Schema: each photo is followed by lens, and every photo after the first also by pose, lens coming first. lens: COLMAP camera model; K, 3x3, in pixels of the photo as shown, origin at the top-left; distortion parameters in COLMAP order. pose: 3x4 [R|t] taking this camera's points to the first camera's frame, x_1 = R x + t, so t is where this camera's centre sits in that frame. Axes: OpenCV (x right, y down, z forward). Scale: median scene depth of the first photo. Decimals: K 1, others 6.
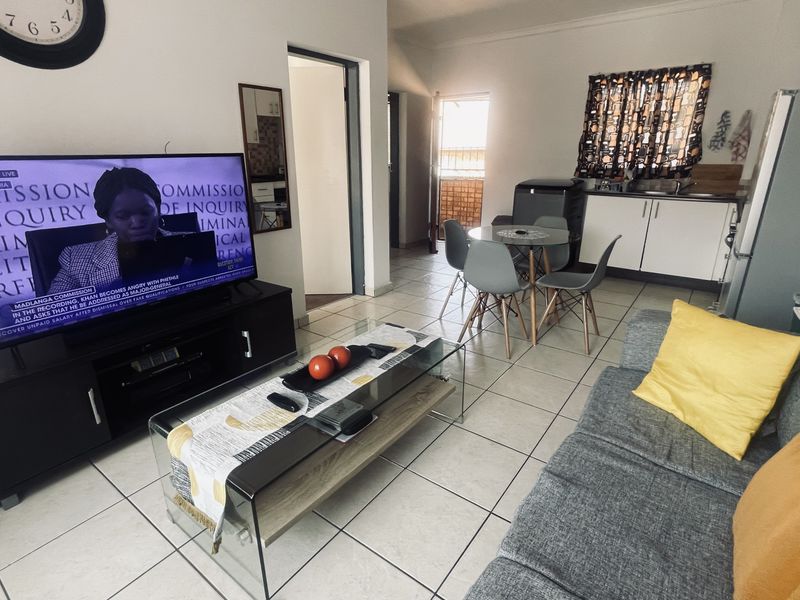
lens RADIAL K [[435.1, 0, 397.1], [0, 435.1, 298.7], [0, 0, 1]] dist [-0.007654, 0.003982]
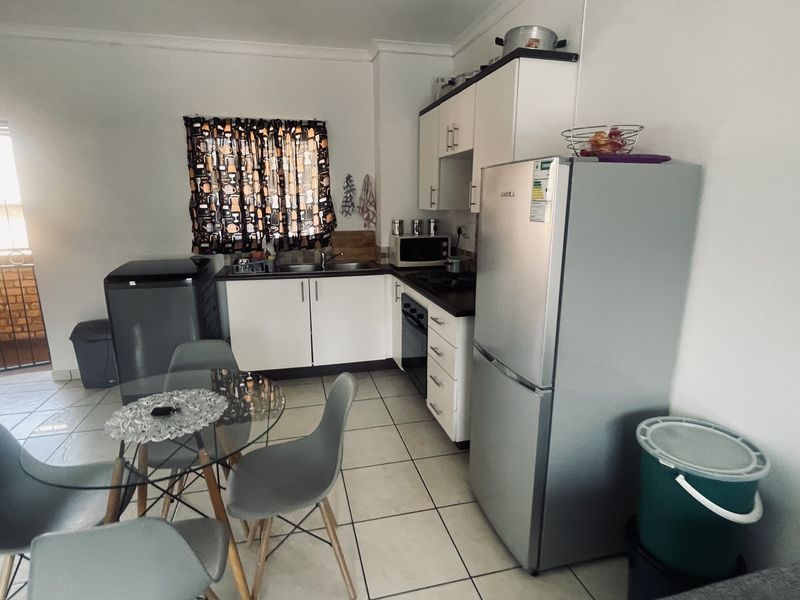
lens RADIAL K [[435.1, 0, 395.8], [0, 435.1, 301.0], [0, 0, 1]] dist [-0.007654, 0.003982]
pose [[0.634956, -0.169279, 0.753774, 0.080117], [0.247130, 0.968936, 0.009425, -0.146157], [-0.731954, 0.180296, 0.657066, 0.344199]]
